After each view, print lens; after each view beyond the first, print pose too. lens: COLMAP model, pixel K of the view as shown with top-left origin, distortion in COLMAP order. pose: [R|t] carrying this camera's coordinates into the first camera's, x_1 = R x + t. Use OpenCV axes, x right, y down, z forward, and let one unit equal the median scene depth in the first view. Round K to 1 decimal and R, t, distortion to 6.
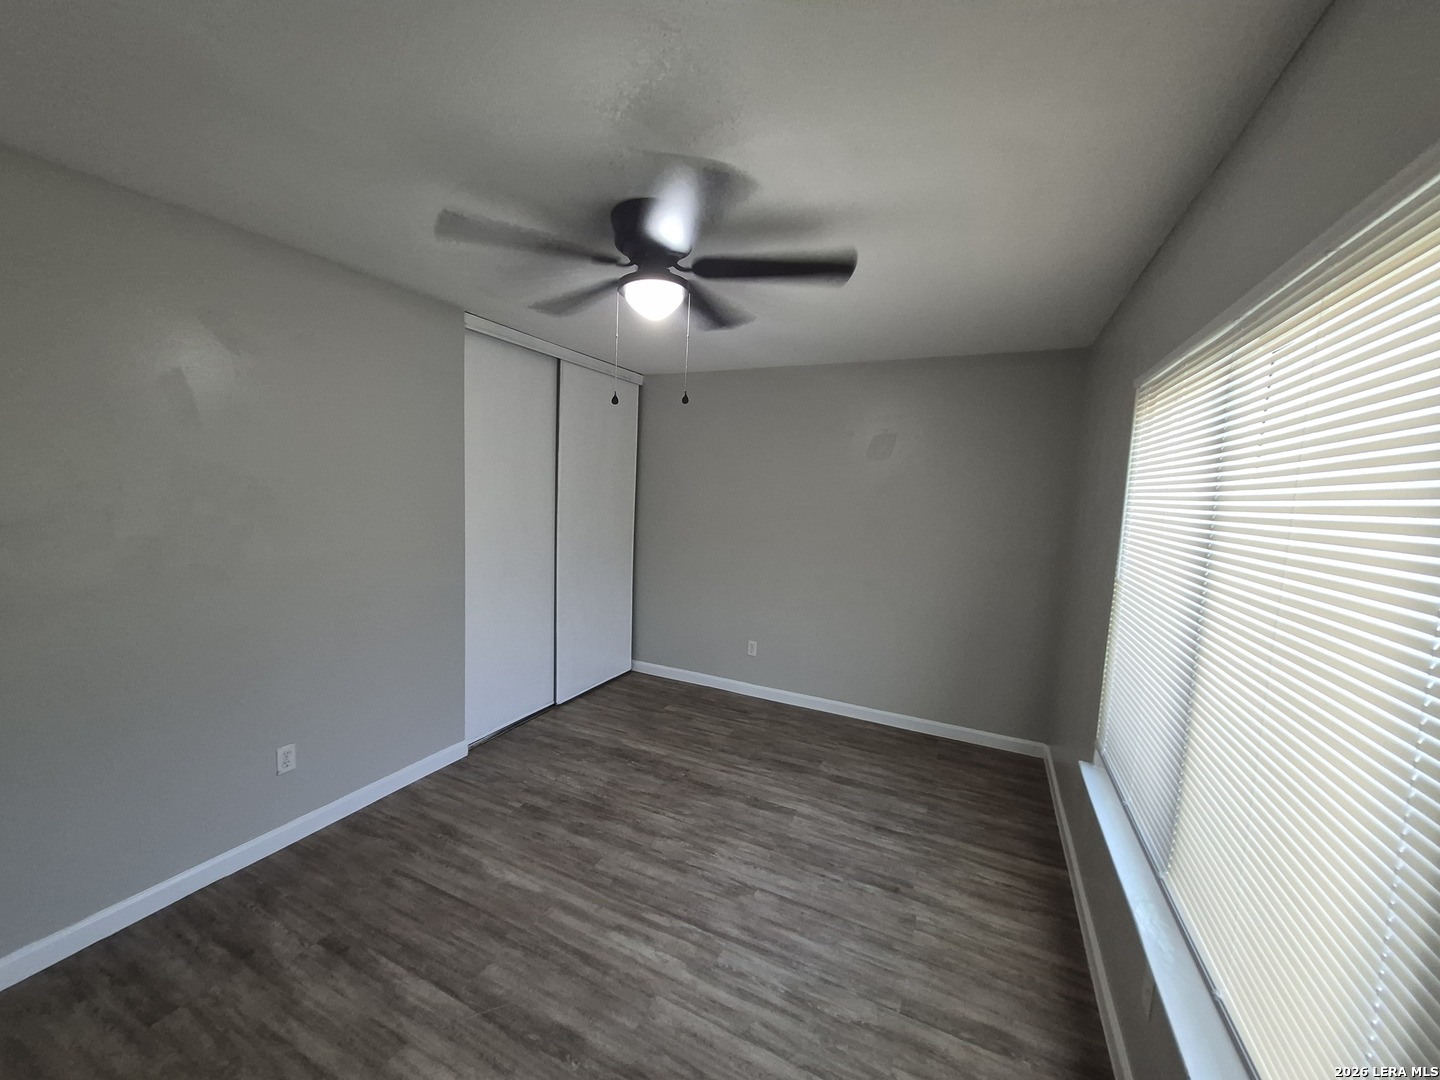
lens RADIAL K [[566.8, 0, 710.7], [0, 566.8, 523.5], [0, 0, 1]] dist [0.009659, -0.001032]
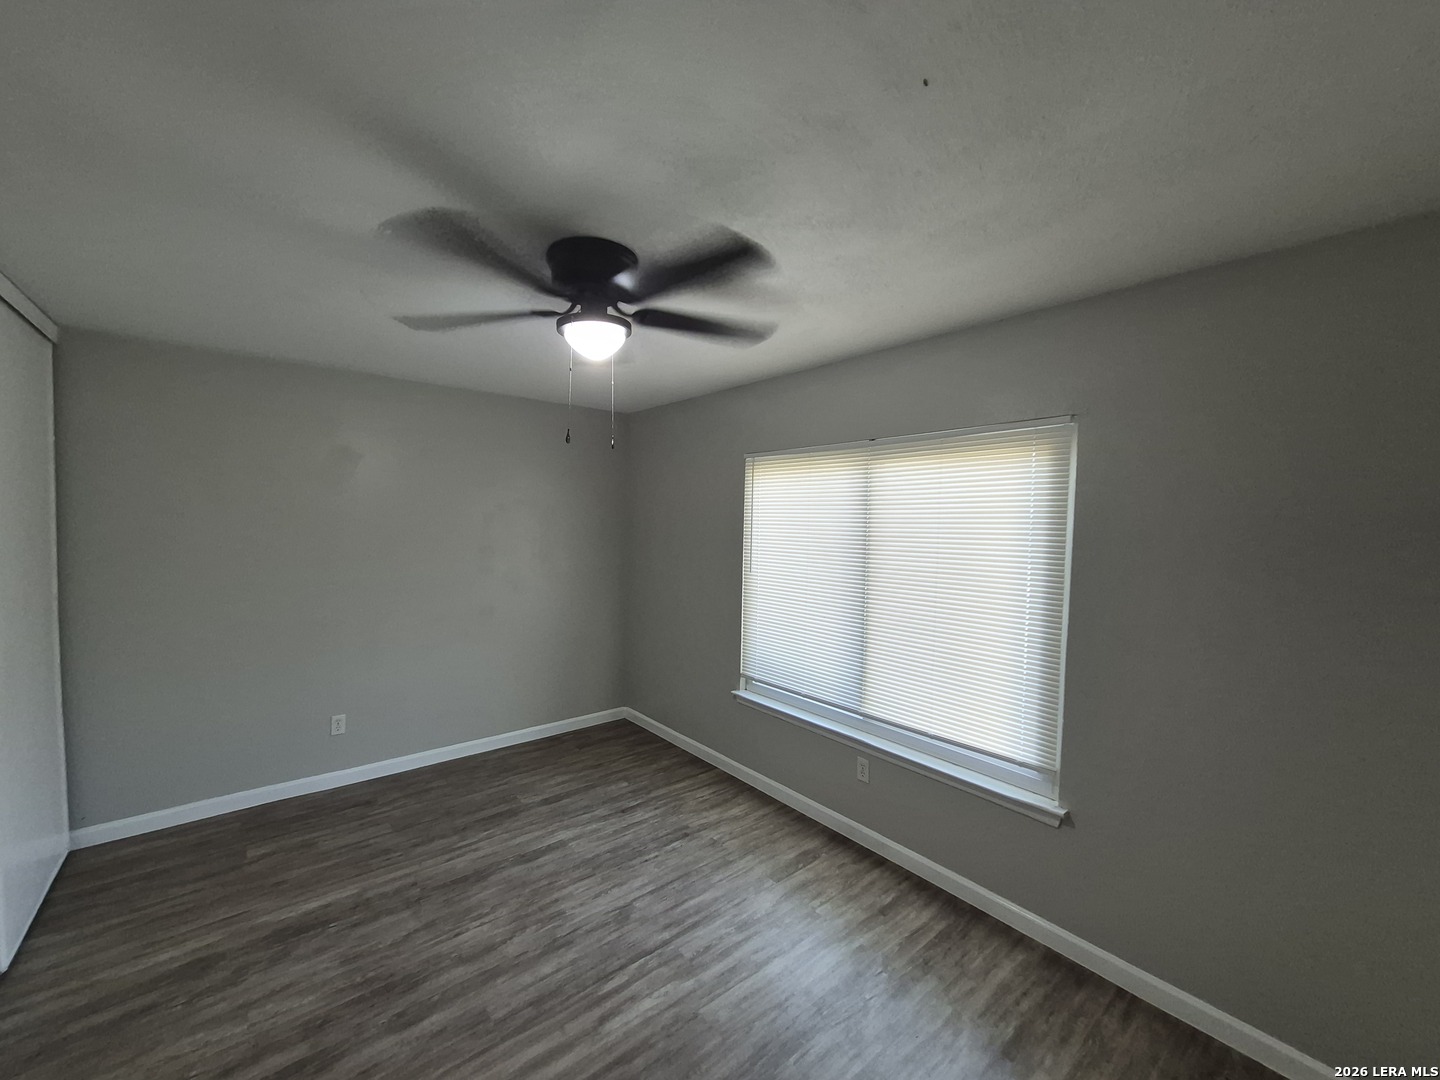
lens RADIAL K [[566.8, 0, 705.9], [0, 566.8, 554.2], [0, 0, 1]] dist [0.009659, -0.001032]
pose [[0.423547, -0.087758, 0.901613, -0.752129], [0.059781, 0.995835, 0.068846, -0.068364], [-0.903900, 0.024740, 0.427029, 0.400806]]
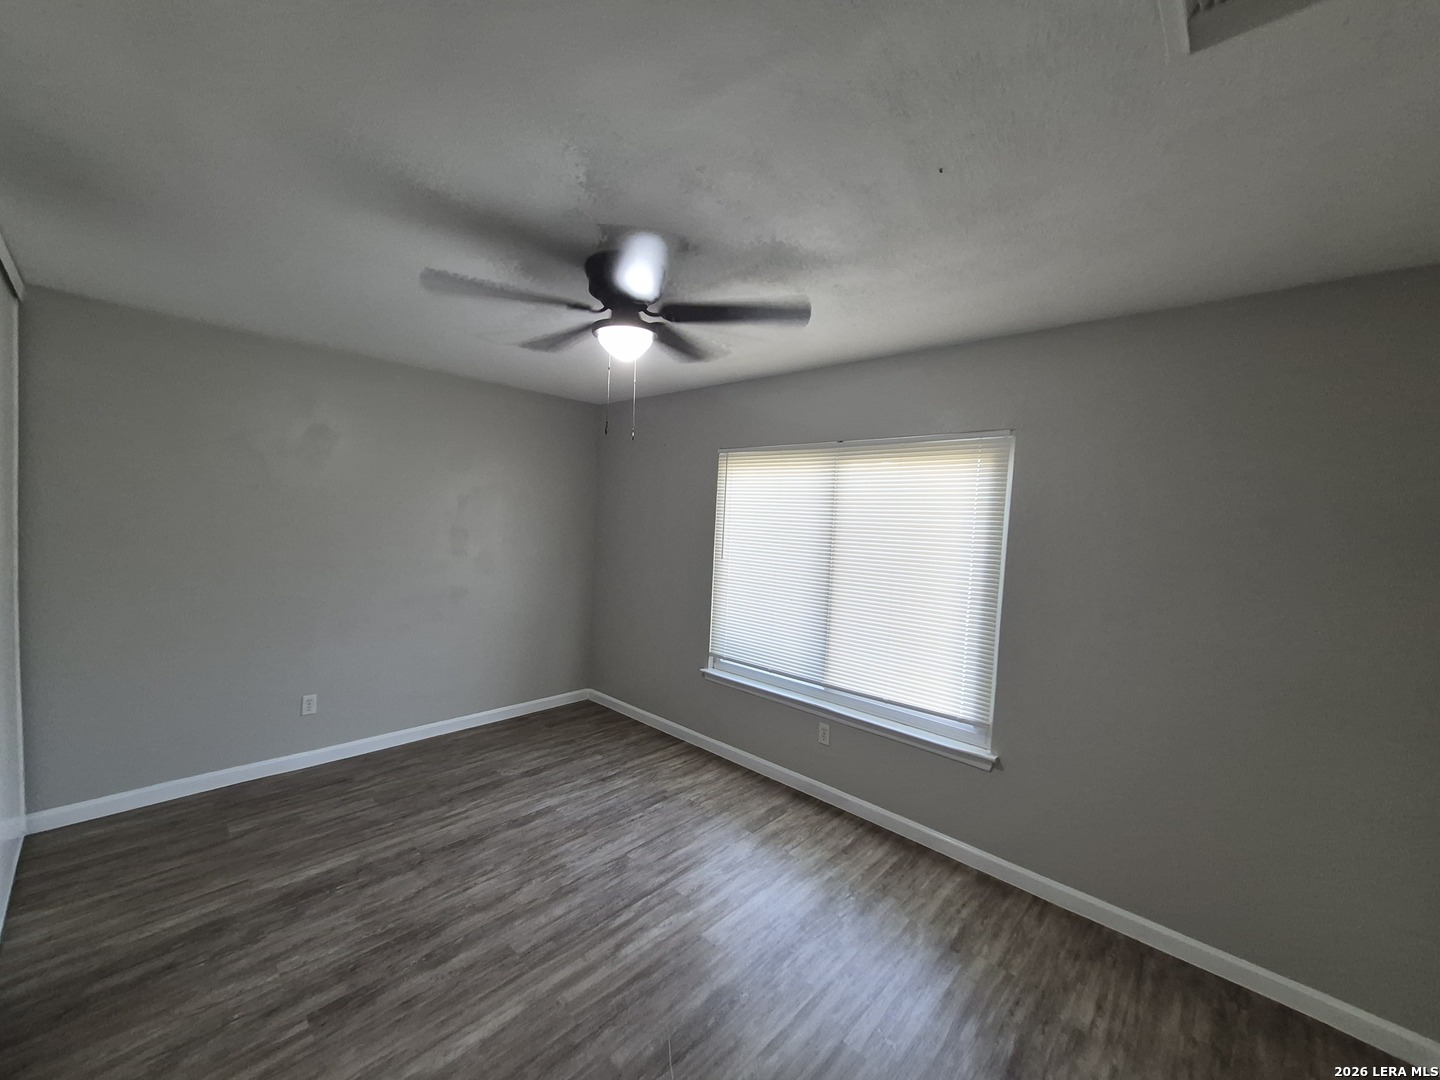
lens RADIAL K [[566.8, 0, 706.7], [0, 566.8, 555.9], [0, 0, 1]] dist [0.009659, -0.001032]
pose [[0.305184, -0.093748, 0.947668, -0.905135], [0.030692, 0.995594, 0.088605, -0.063956], [-0.951799, 0.002045, 0.306716, 0.478476]]
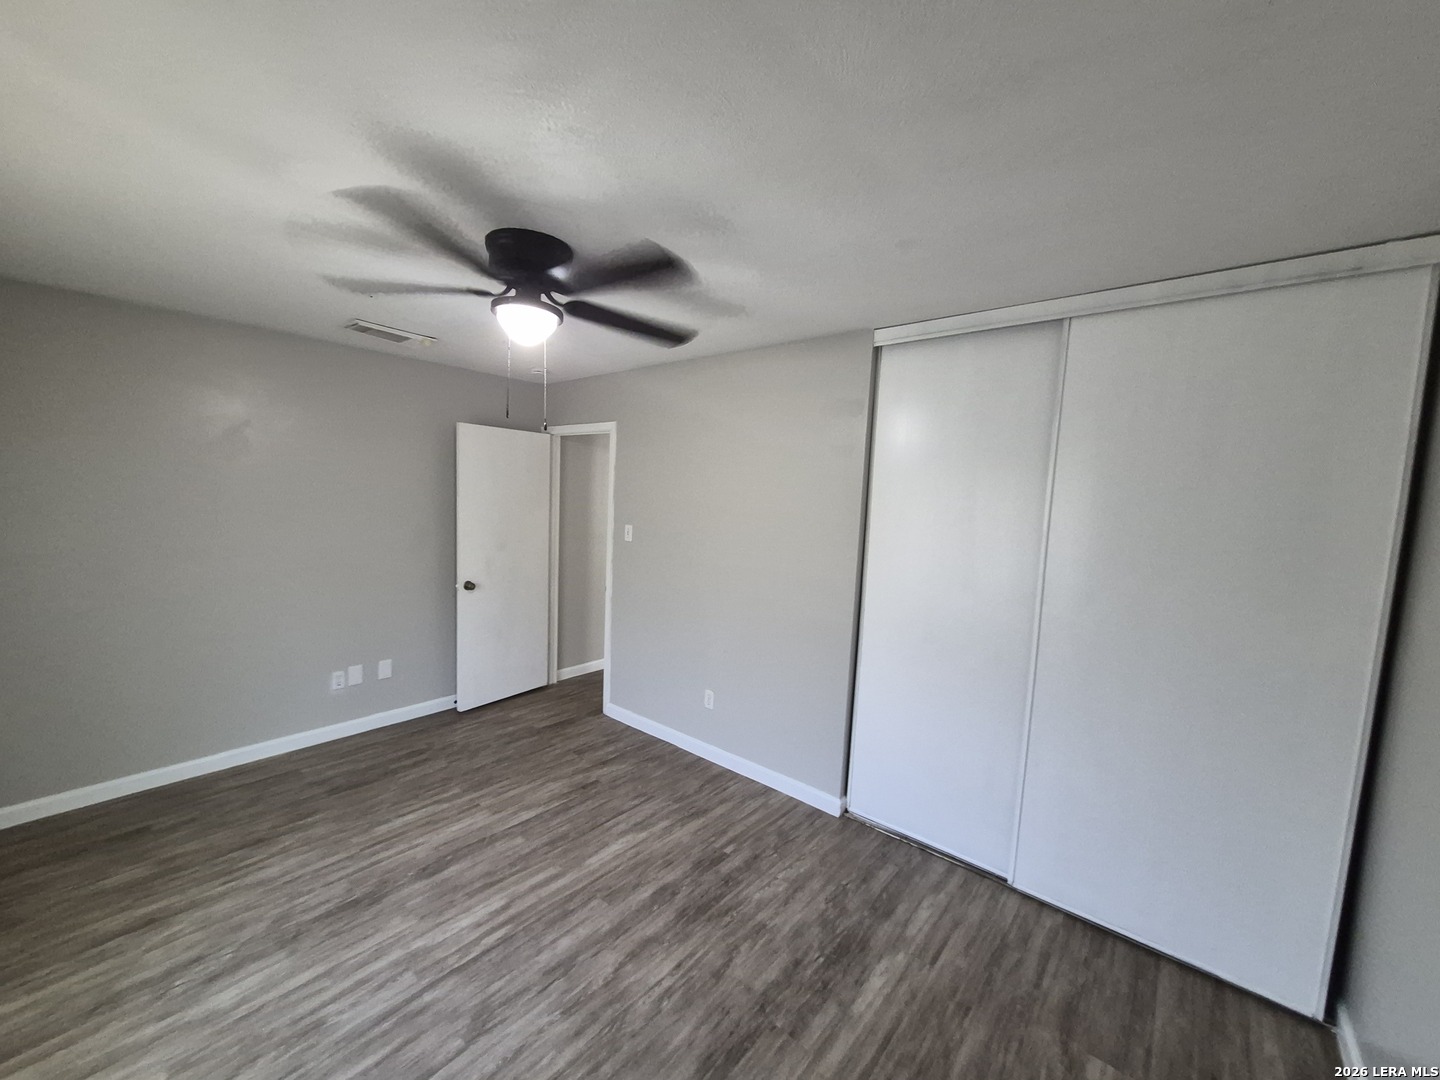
lens RADIAL K [[566.8, 0, 708.7], [0, 566.8, 548.4], [0, 0, 1]] dist [0.009659, -0.001032]
pose [[-0.255593, 0.044843, -0.965744, 0.680070], [-0.113886, 0.990572, 0.076137, -0.086036], [0.960053, 0.129445, -0.248076, 1.387351]]
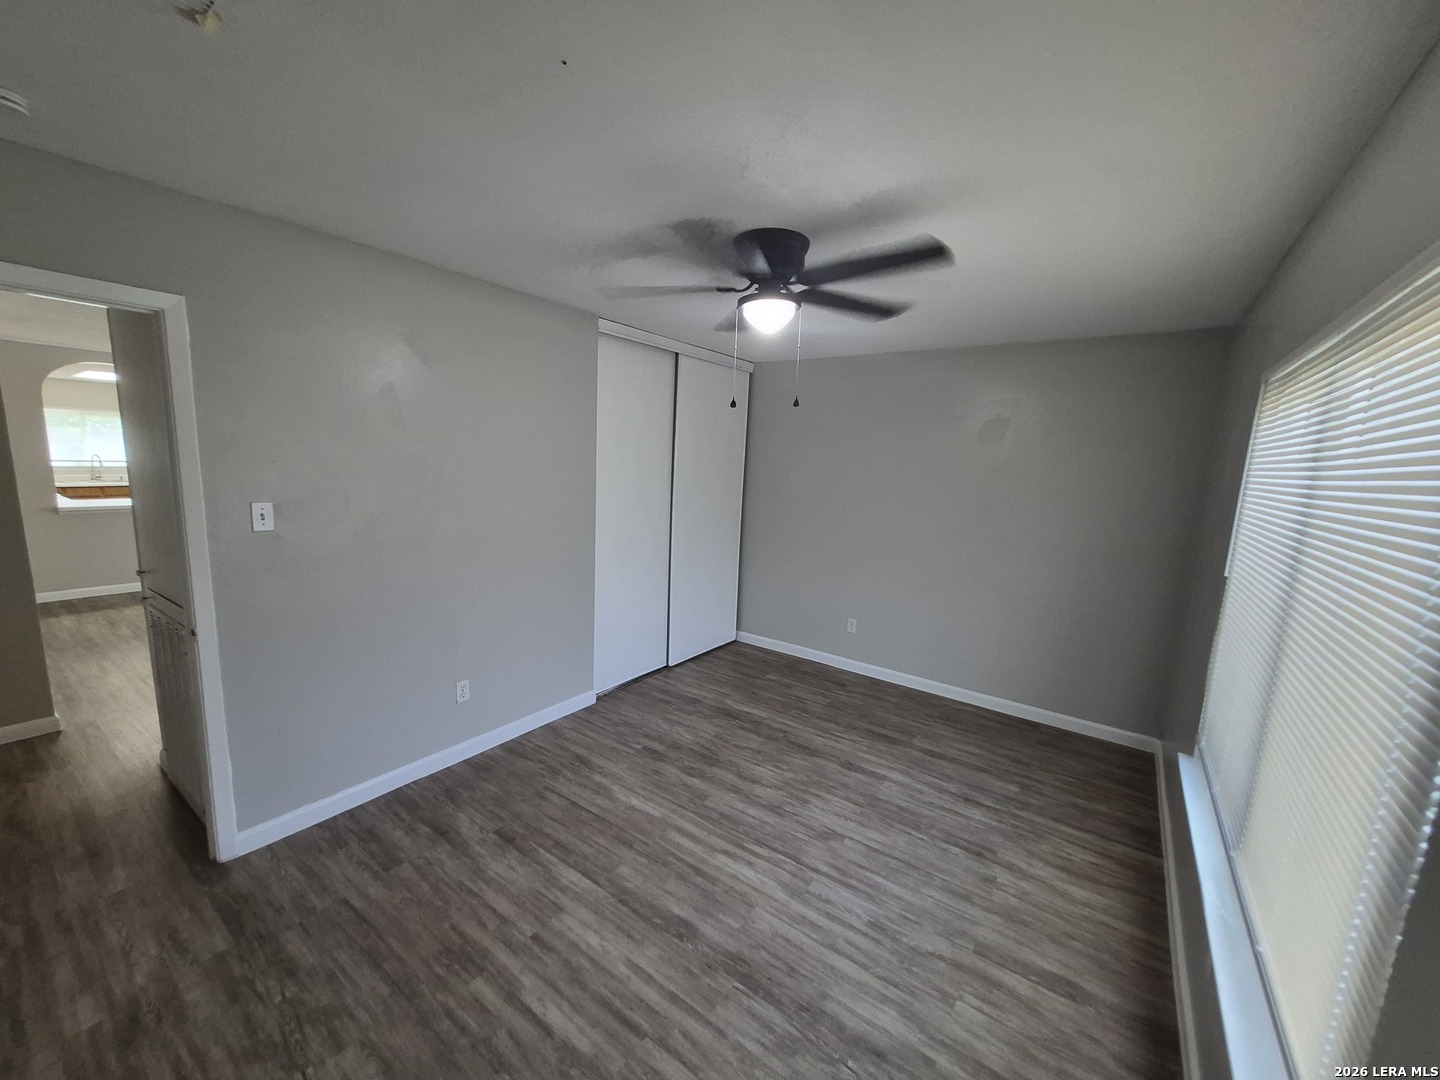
lens RADIAL K [[566.8, 0, 713.9], [0, 566.8, 542.9], [0, 0, 1]] dist [0.009659, -0.001032]
pose [[0.984338, 0.029876, -0.173741, 0.001389], [-0.016297, 0.996736, 0.079067, -0.018091], [0.175536, -0.074998, 0.981612, -0.098551]]
